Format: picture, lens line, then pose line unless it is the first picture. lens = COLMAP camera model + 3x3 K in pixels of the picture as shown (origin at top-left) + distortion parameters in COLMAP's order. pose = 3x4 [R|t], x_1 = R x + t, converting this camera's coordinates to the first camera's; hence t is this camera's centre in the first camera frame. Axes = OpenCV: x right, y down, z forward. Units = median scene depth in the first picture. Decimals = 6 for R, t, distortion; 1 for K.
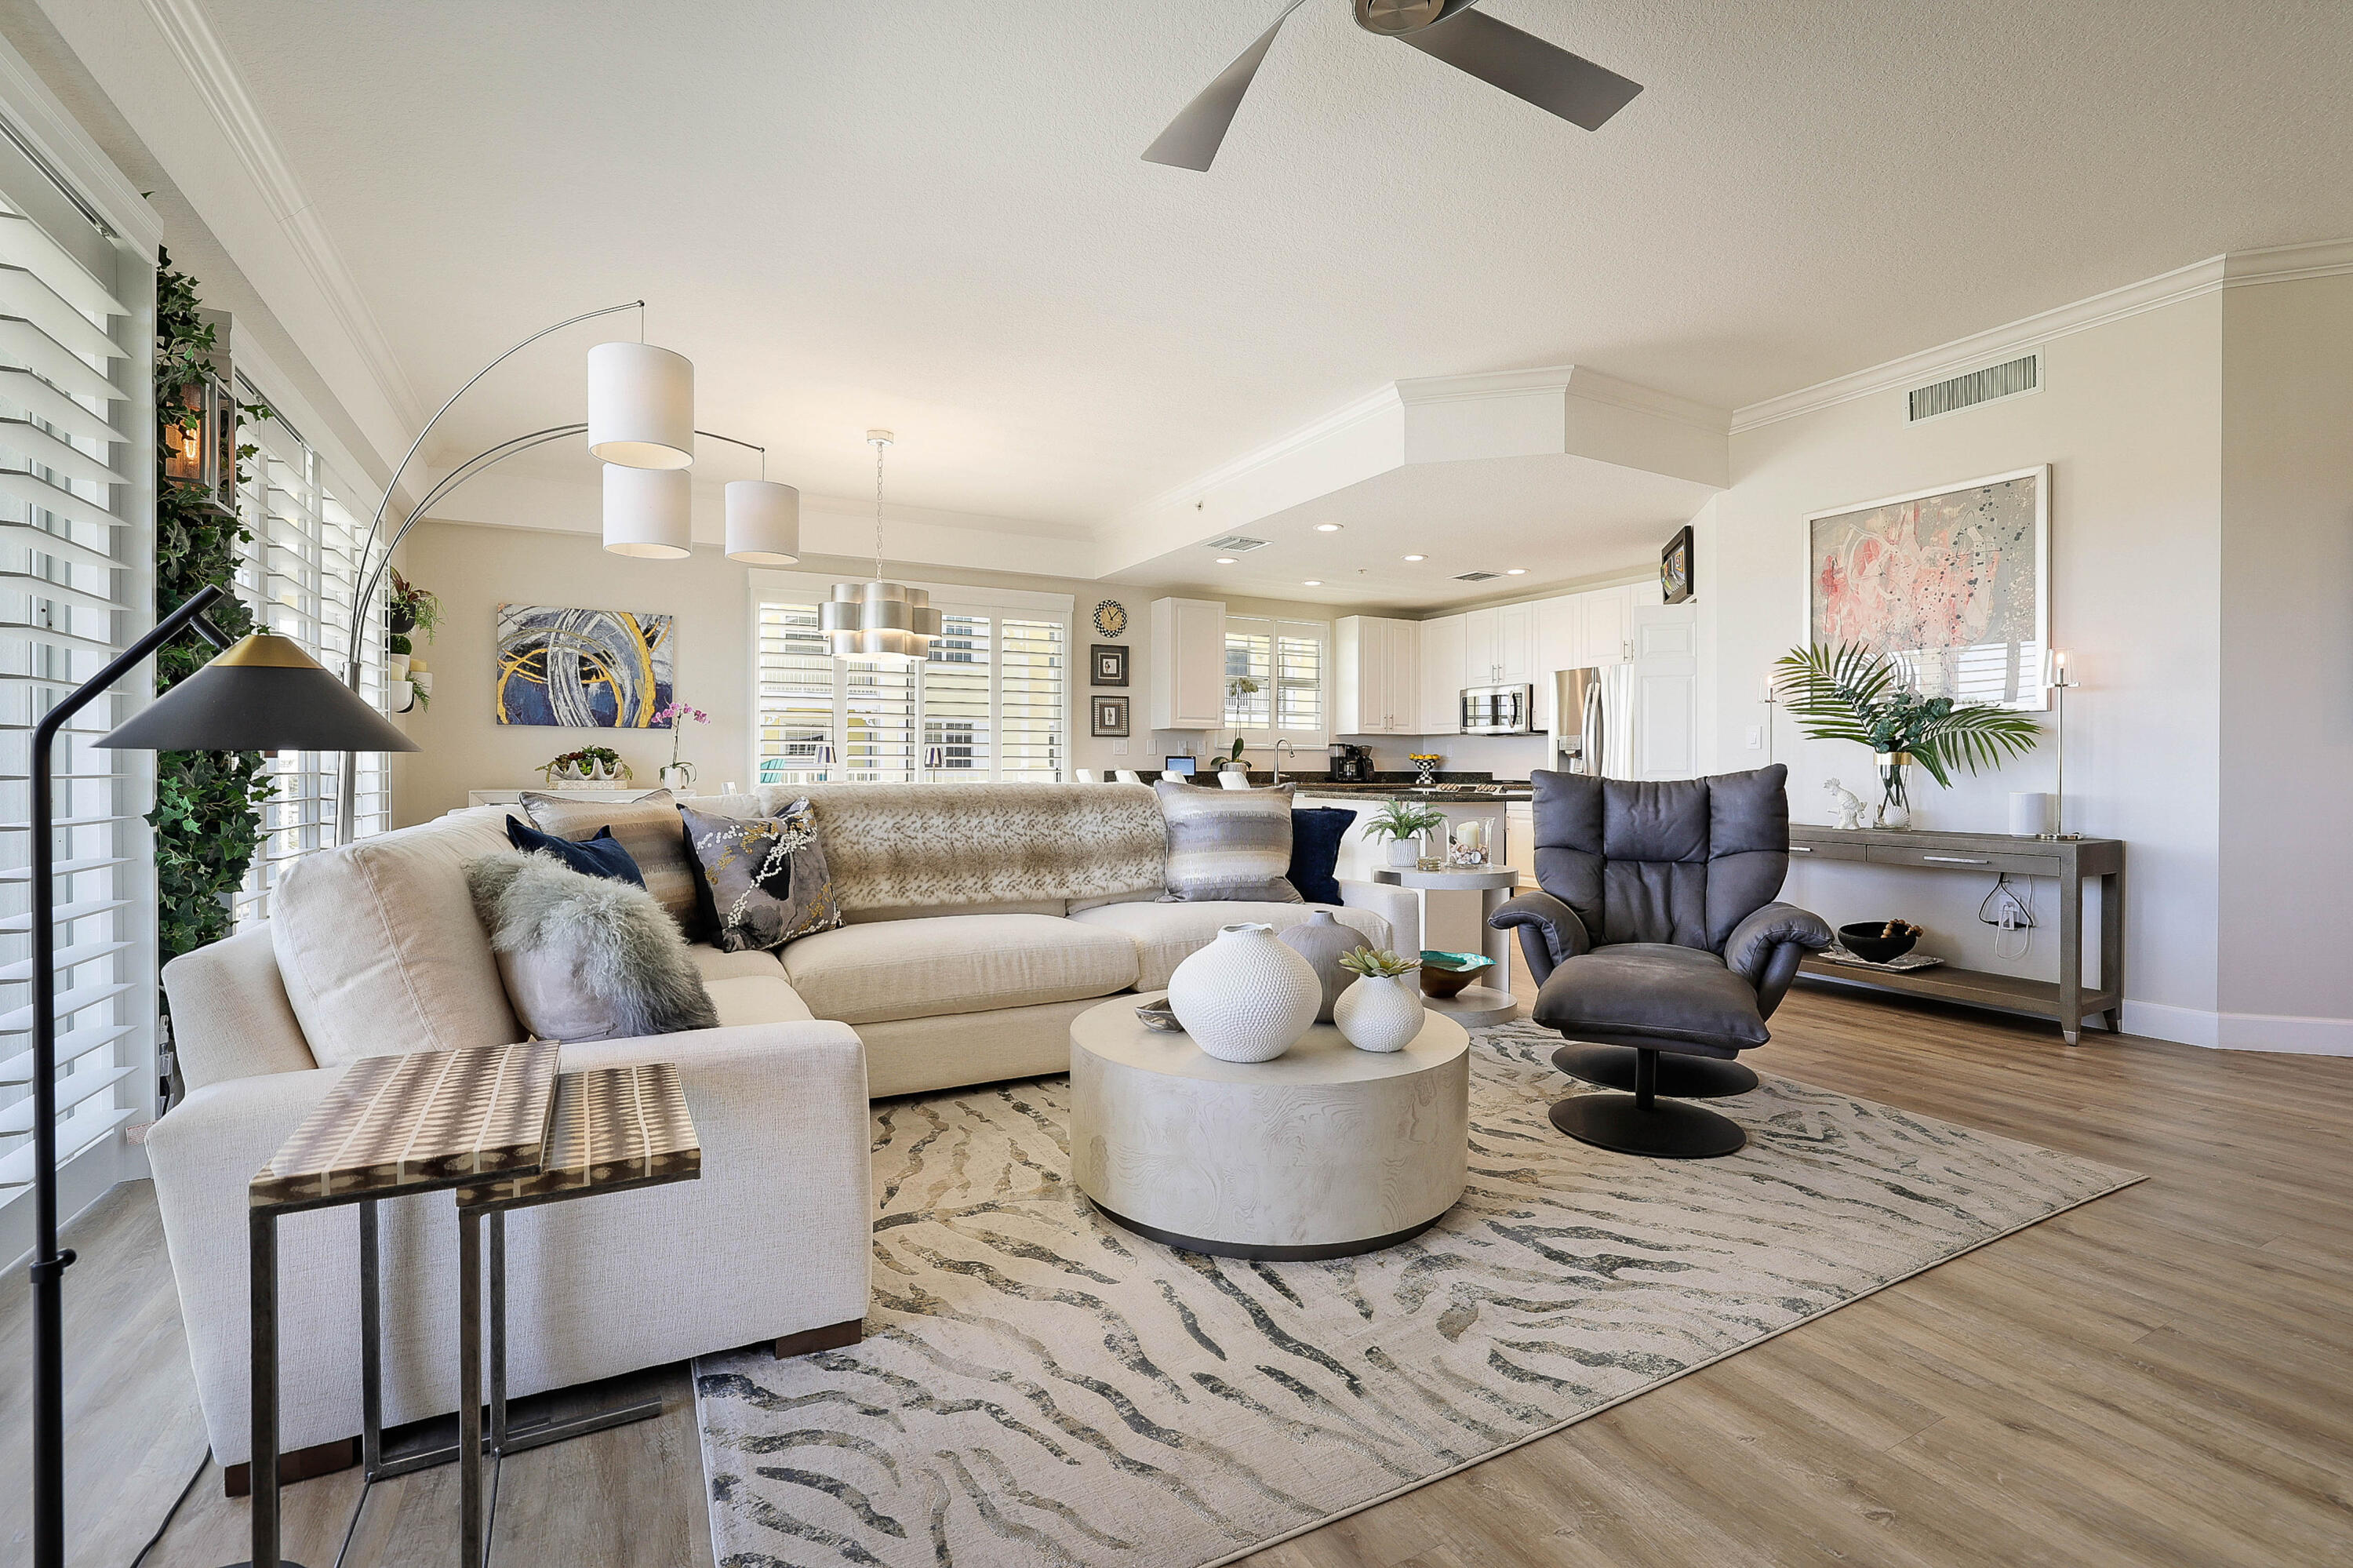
lens RADIAL K [[1041.4, 0, 1174.7], [0, 1041.4, 776.2], [0, 0, 1]] dist [-0.037127, 0.012938]
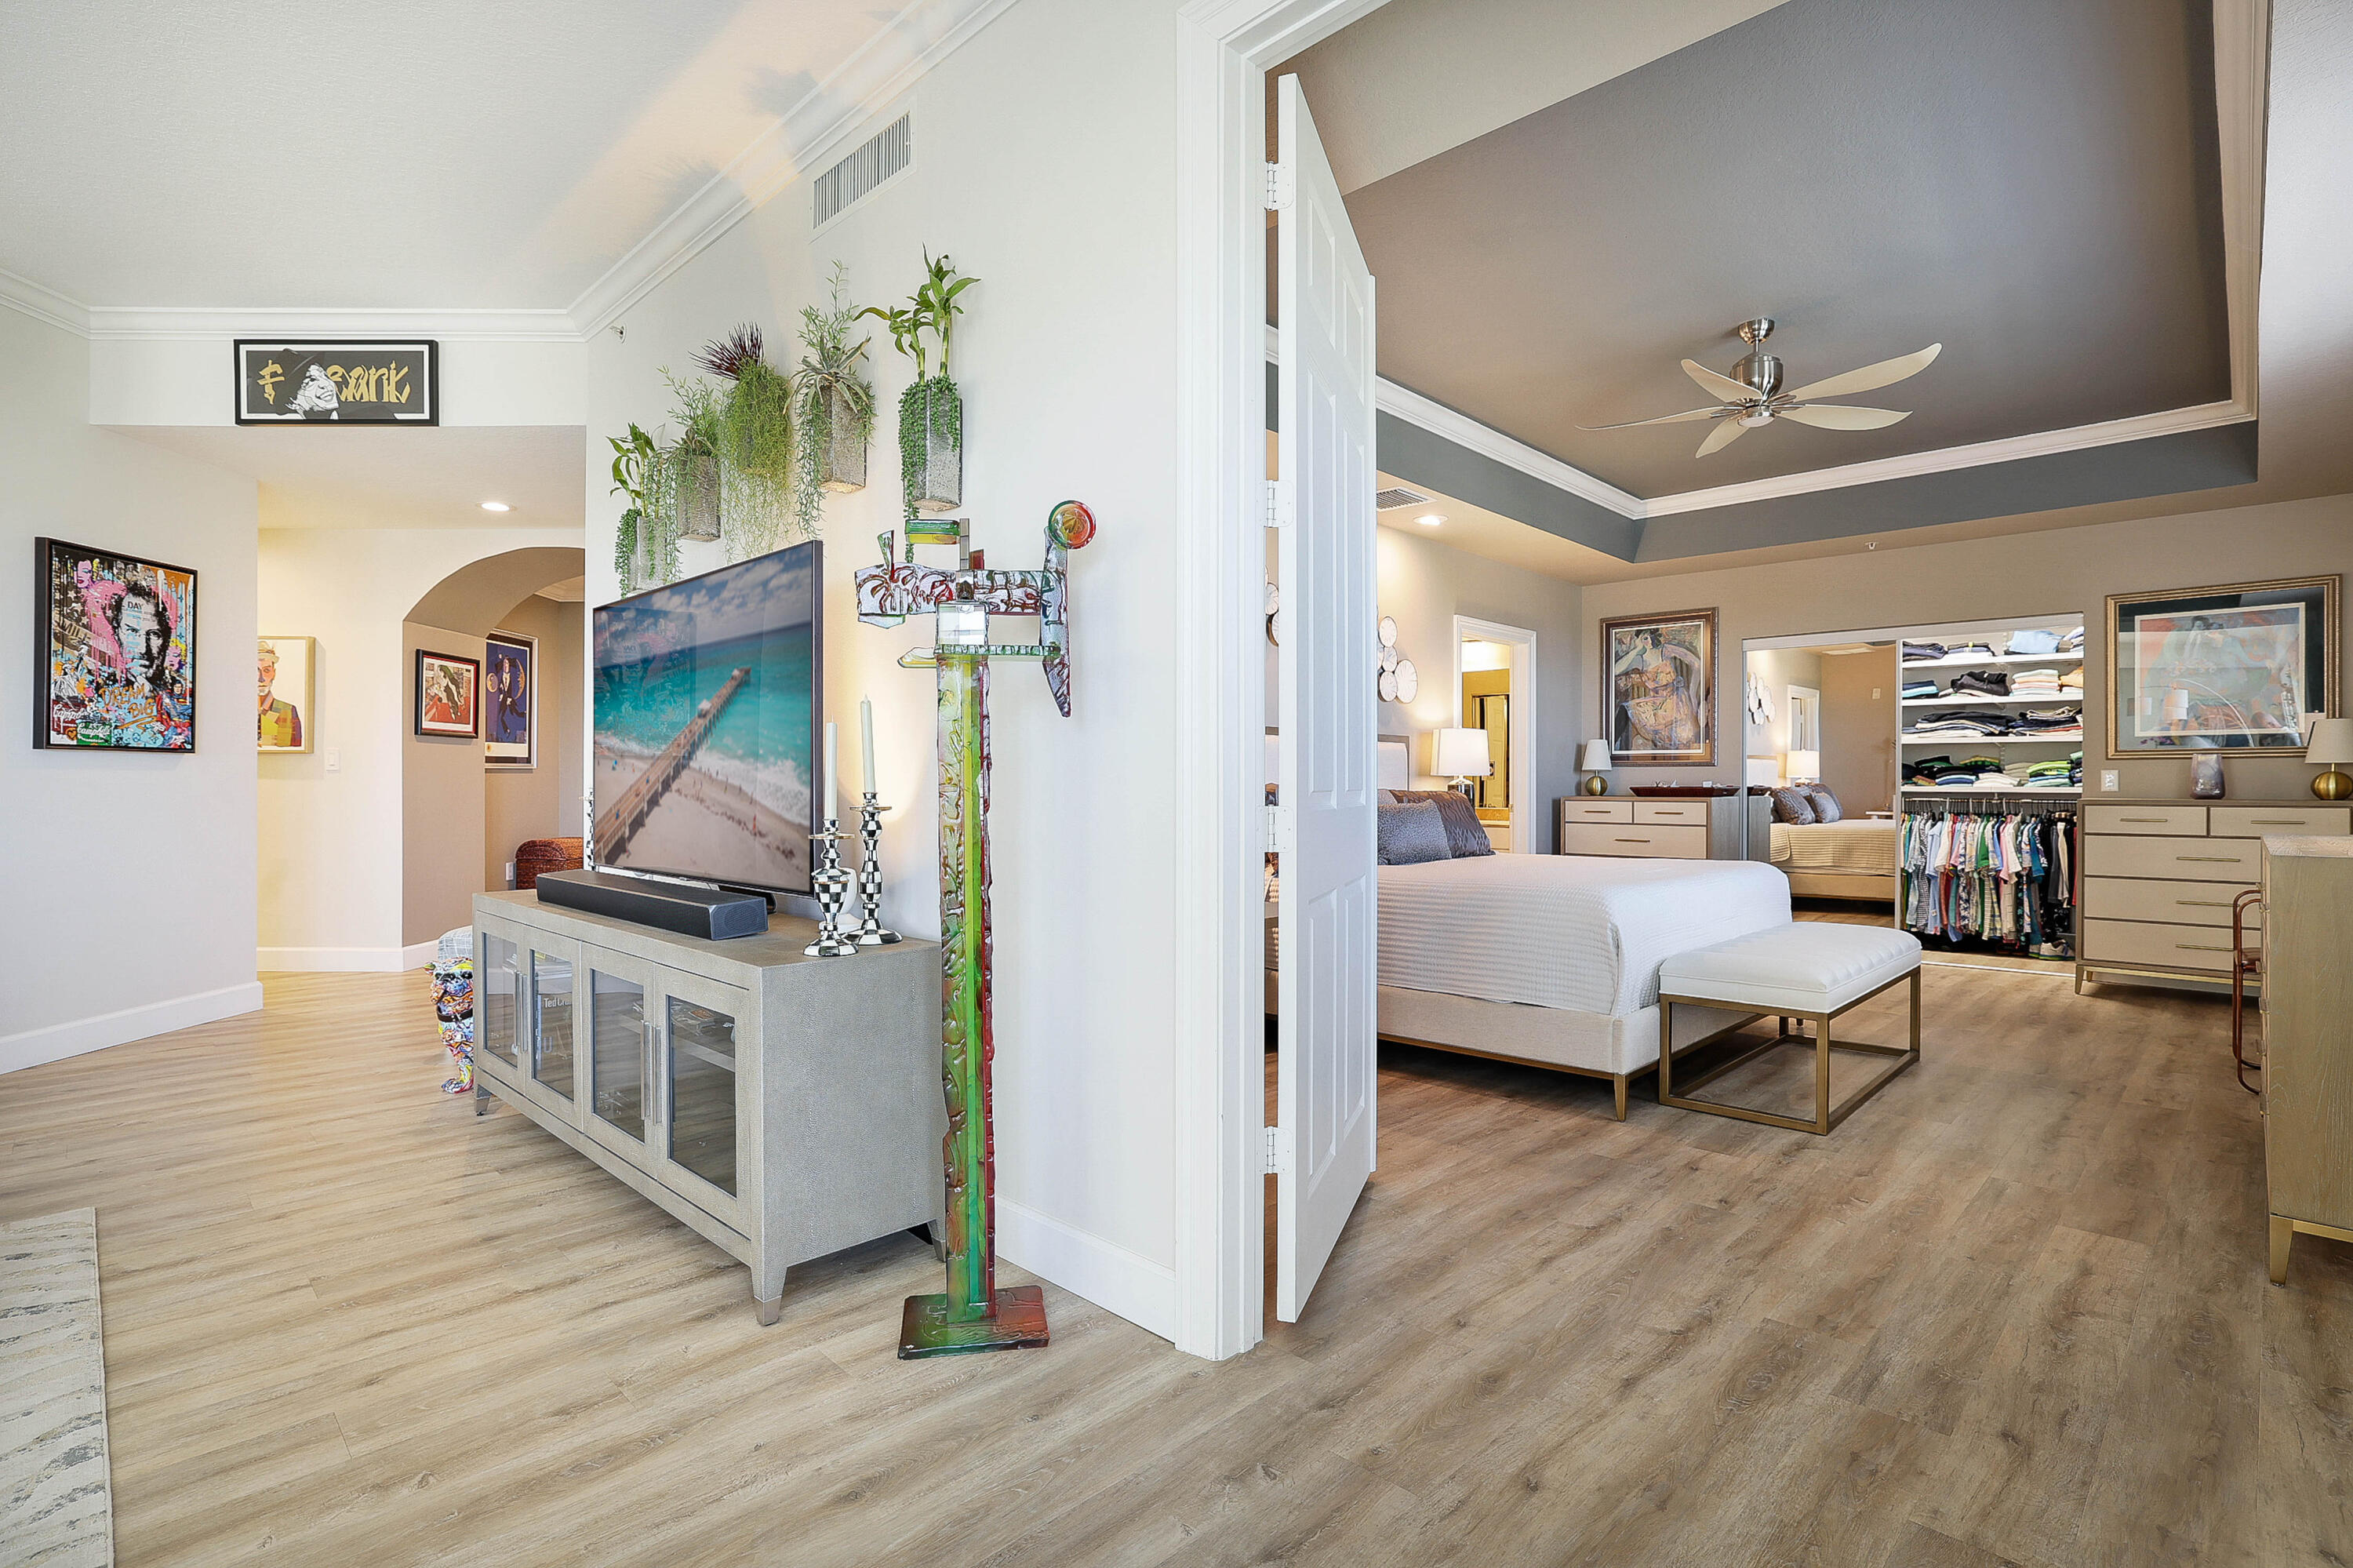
lens RADIAL K [[1111.0, 0, 1170.7], [0, 1111.0, 795.3], [0, 0, 1]] dist [-0.030885, 0.013020]
pose [[-0.292021, -0.012671, 0.956328, -0.144584], [0.005434, 0.999874, 0.014907, -0.008183], [-0.956396, 0.009550, -0.291916, 0.117864]]
